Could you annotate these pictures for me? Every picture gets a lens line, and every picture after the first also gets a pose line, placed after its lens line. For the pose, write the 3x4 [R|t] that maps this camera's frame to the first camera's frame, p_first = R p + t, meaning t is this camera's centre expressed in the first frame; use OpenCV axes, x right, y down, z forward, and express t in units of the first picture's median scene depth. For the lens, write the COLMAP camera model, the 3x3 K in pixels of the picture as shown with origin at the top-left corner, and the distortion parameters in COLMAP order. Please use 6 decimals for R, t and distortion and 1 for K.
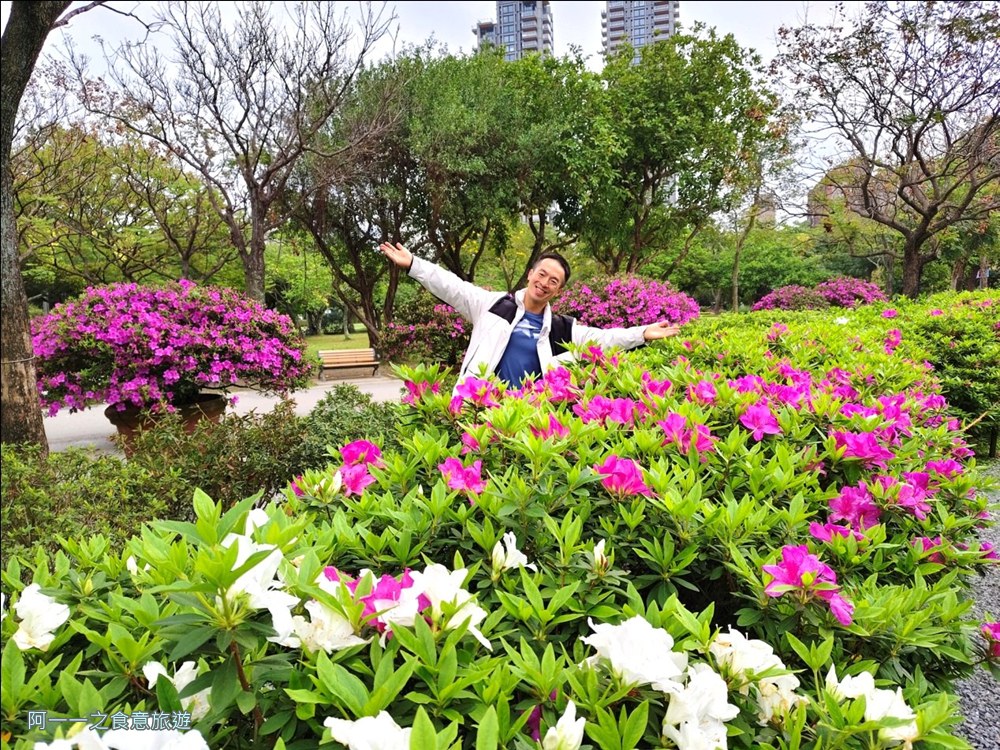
lens RADIAL K [[691.4, 0, 501.1], [0, 691.4, 378.4], [0, 0, 1]] dist [0.035605, -0.015575]
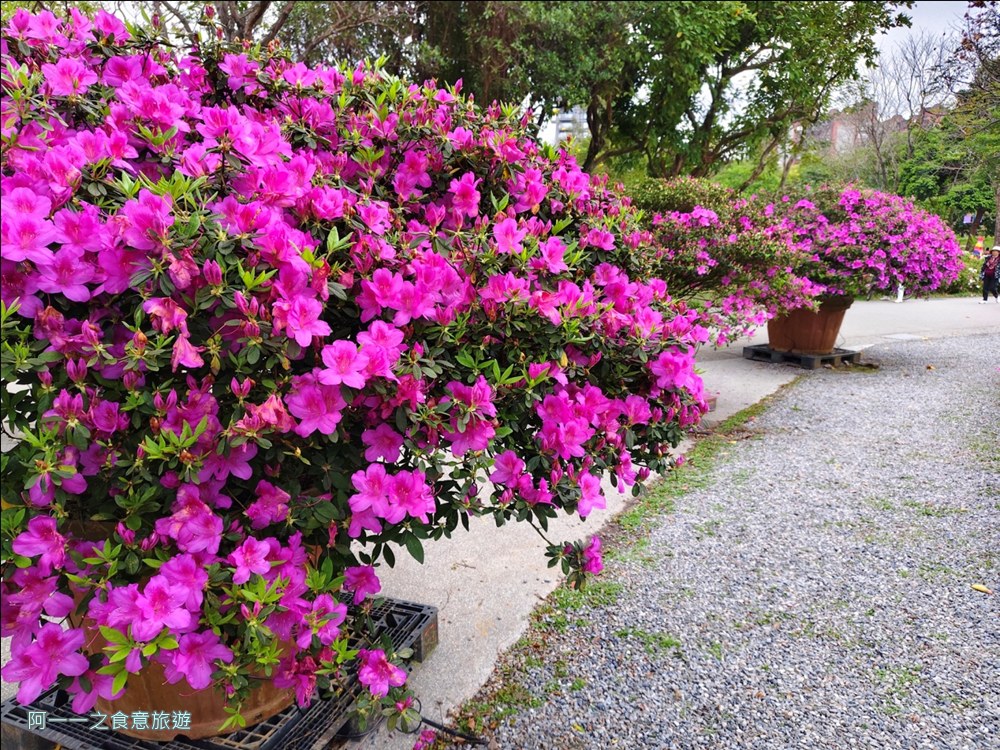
lens RADIAL K [[691.4, 0, 499.3], [0, 691.4, 373.1], [0, 0, 1]] dist [0.035605, -0.015575]
pose [[0.994630, 0.029376, 0.099239, -0.466591], [-0.039010, 0.994561, 0.096573, -0.051852], [-0.095862, -0.099926, 0.990366, 0.833708]]
